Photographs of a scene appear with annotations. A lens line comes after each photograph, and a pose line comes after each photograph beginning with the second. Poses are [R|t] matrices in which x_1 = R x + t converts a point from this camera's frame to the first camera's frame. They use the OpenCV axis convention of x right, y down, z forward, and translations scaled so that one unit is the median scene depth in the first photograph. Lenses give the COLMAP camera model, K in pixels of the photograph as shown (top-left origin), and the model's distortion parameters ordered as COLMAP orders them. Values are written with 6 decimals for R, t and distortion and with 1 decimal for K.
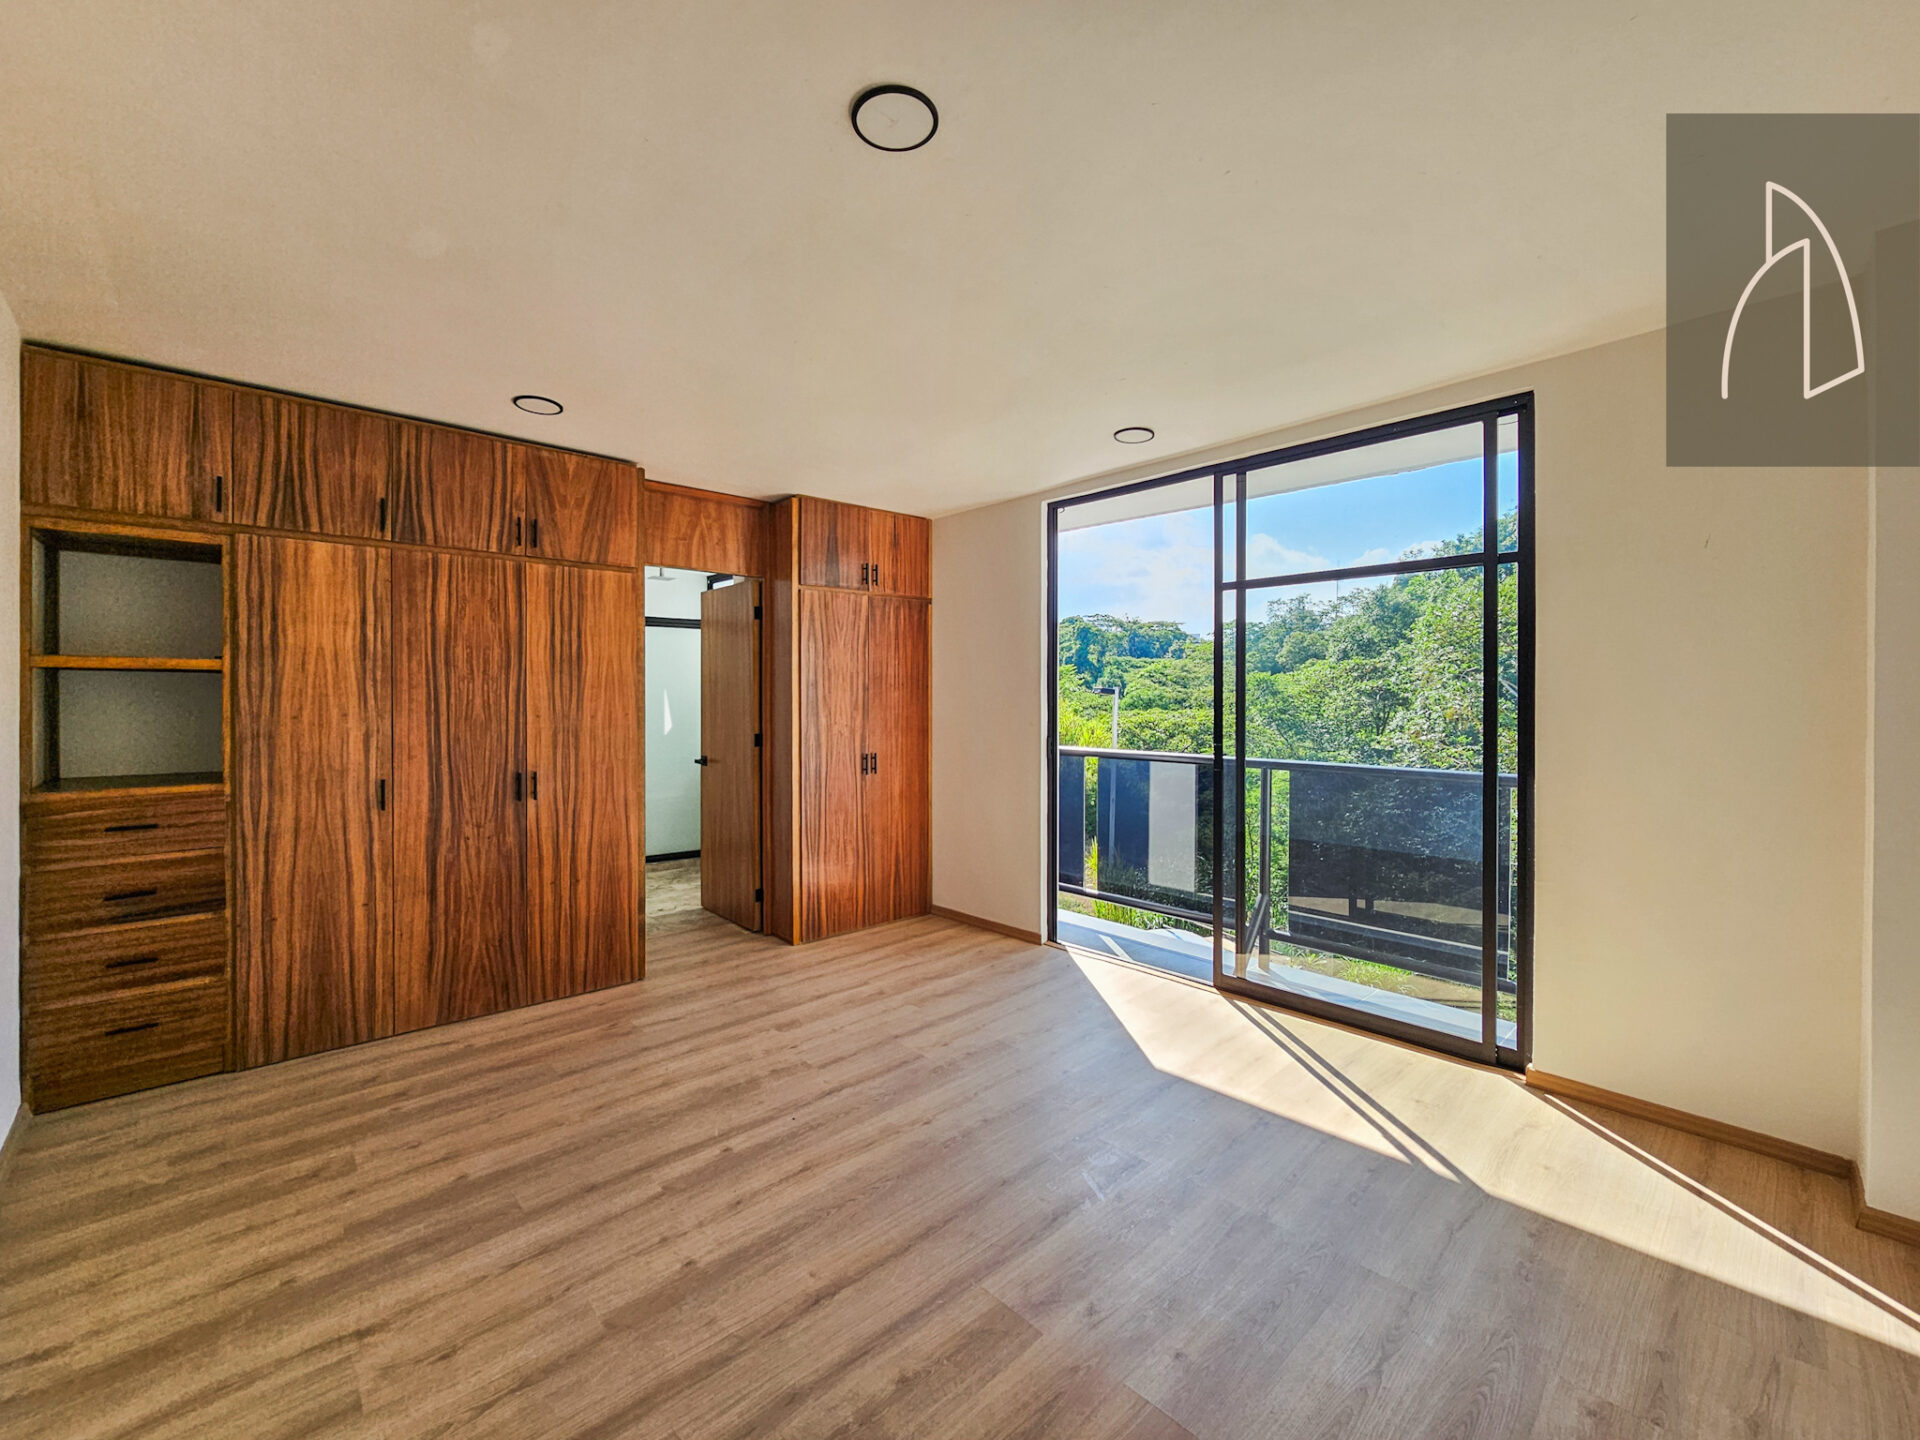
lens RADIAL K [[794.7, 0, 945.9], [0, 794.7, 694.9], [0, 0, 1]] dist [-0.000908, 0.000977]
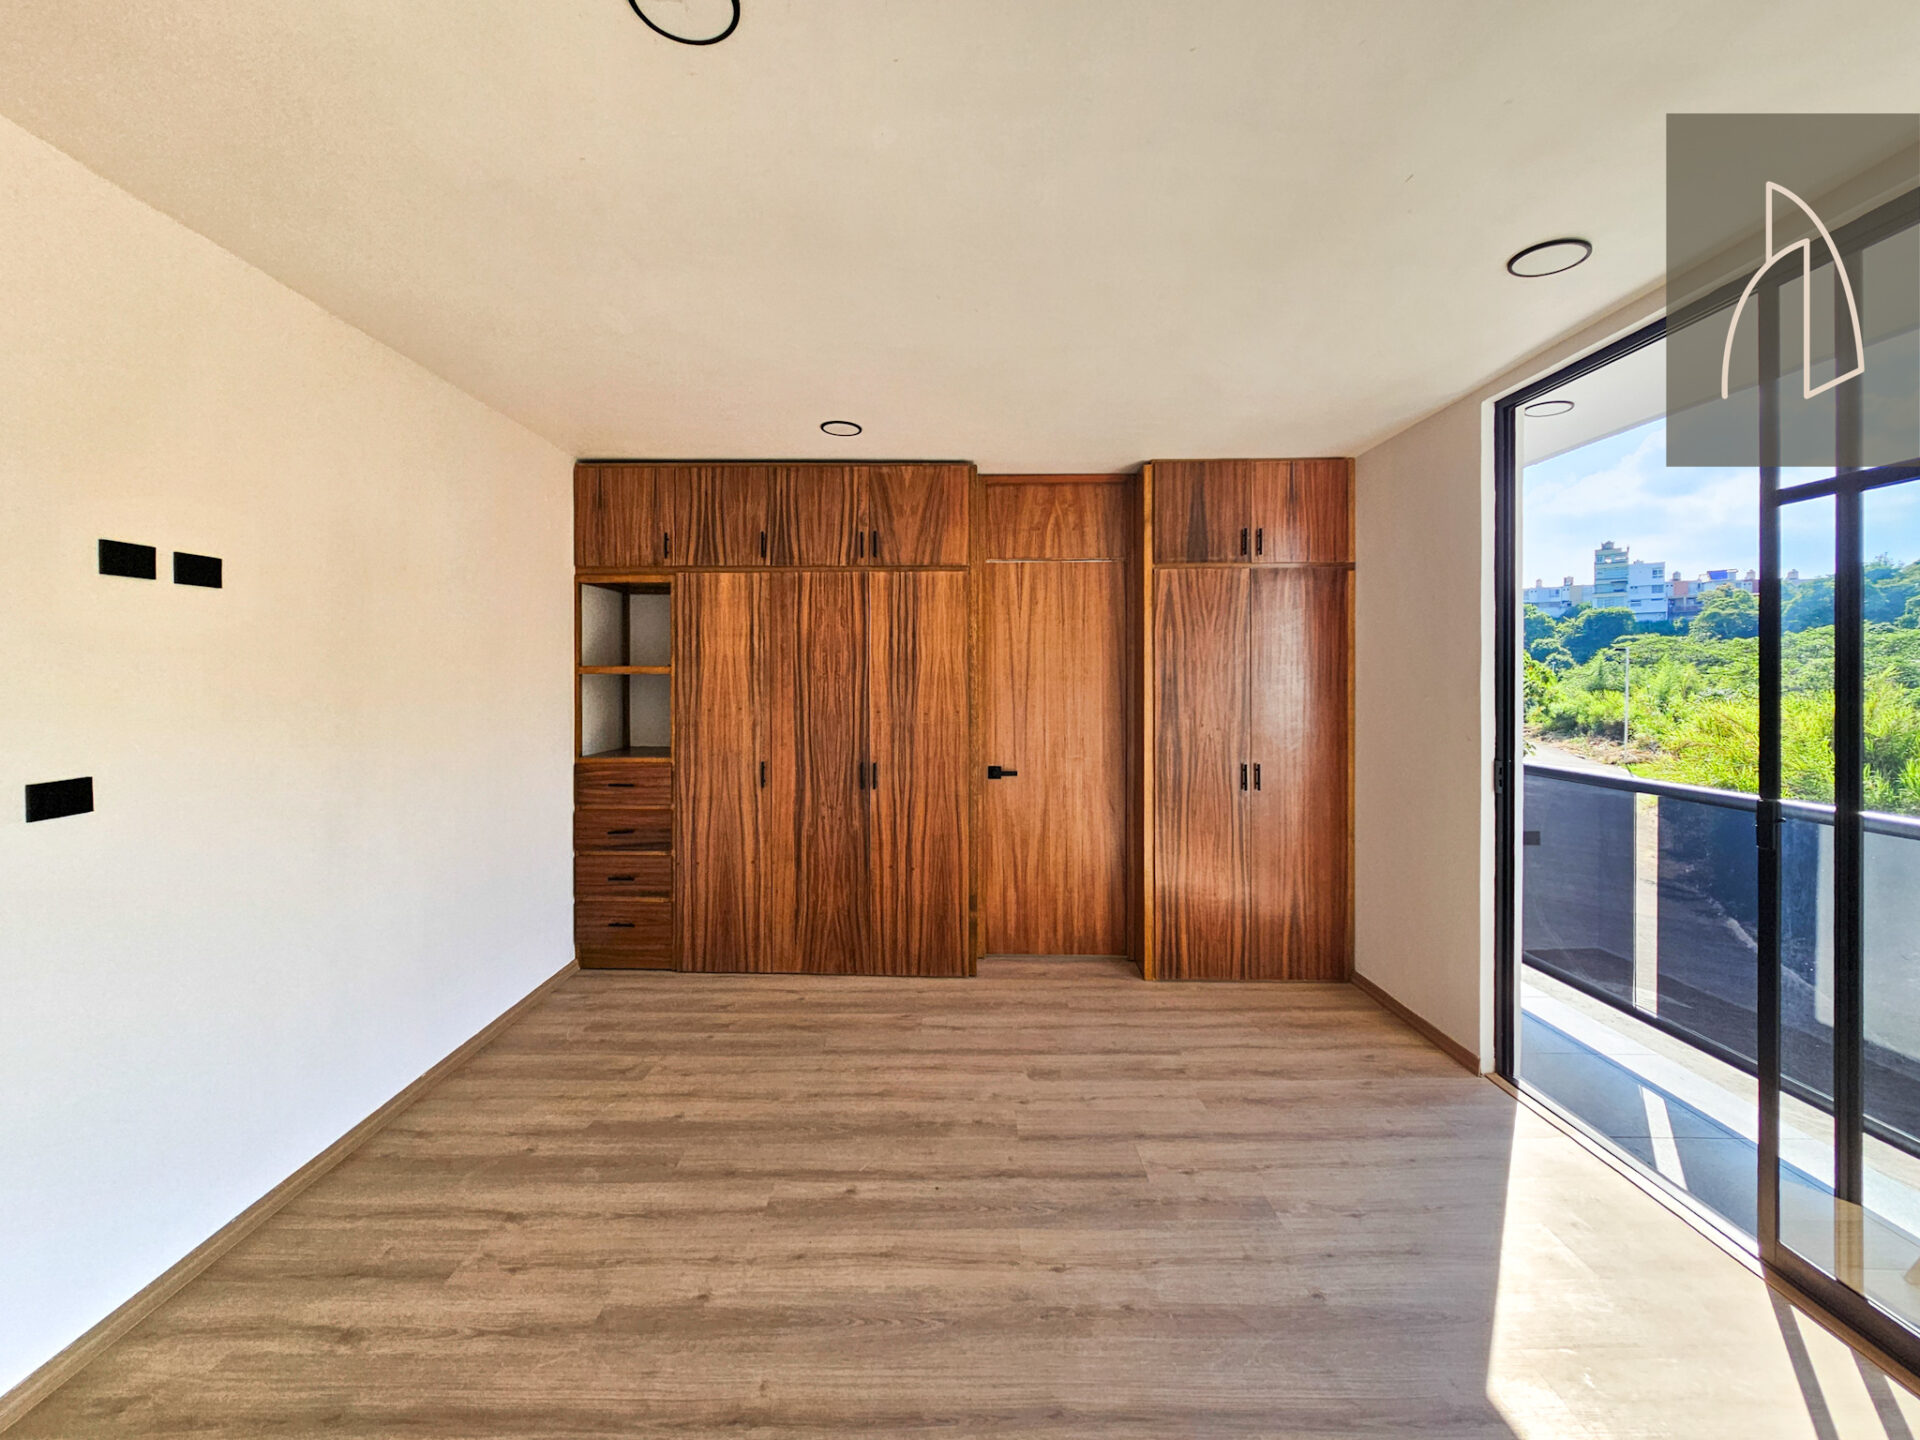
lens RADIAL K [[794.7, 0, 950.6], [0, 794.7, 679.2], [0, 0, 1]] dist [-0.000908, 0.000977]
pose [[0.734286, 0.000377, -0.678840, 0.325543], [0.002465, 0.999992, 0.003221, -0.023428], [0.678836, -0.004038, 0.734279, 0.291077]]
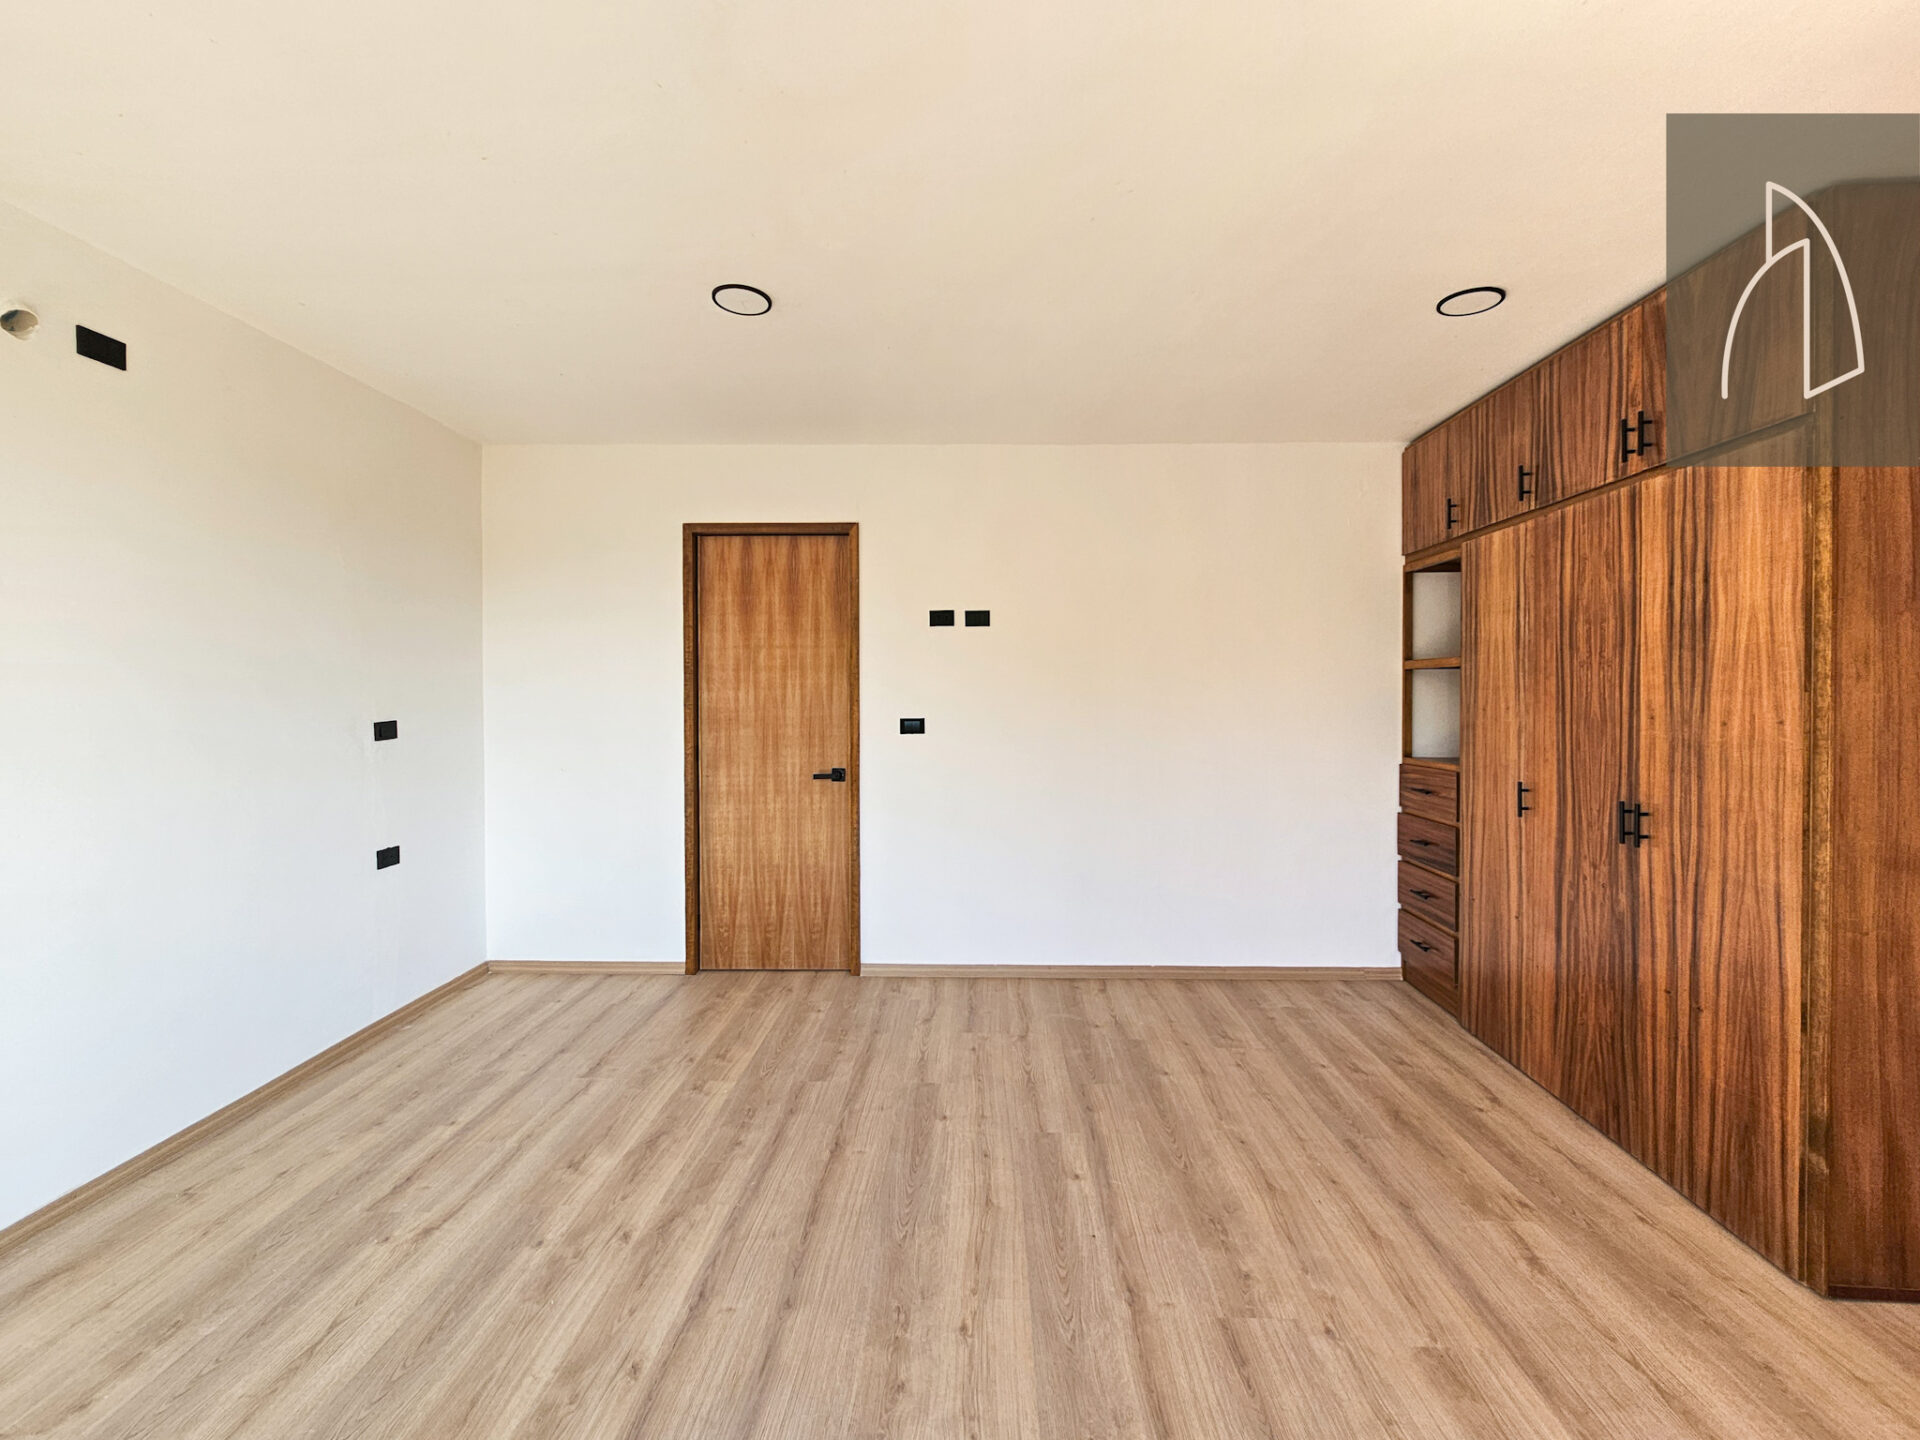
lens RADIAL K [[794.7, 0, 970.6], [0, 794.7, 693.3], [0, 0, 1]] dist [-0.000908, 0.000977]
pose [[-0.692535, -0.000698, -0.721384, 0.350810], [0.001868, 0.999994, -0.002761, 0.008350], [0.721382, -0.003260, -0.692530, 1.141341]]
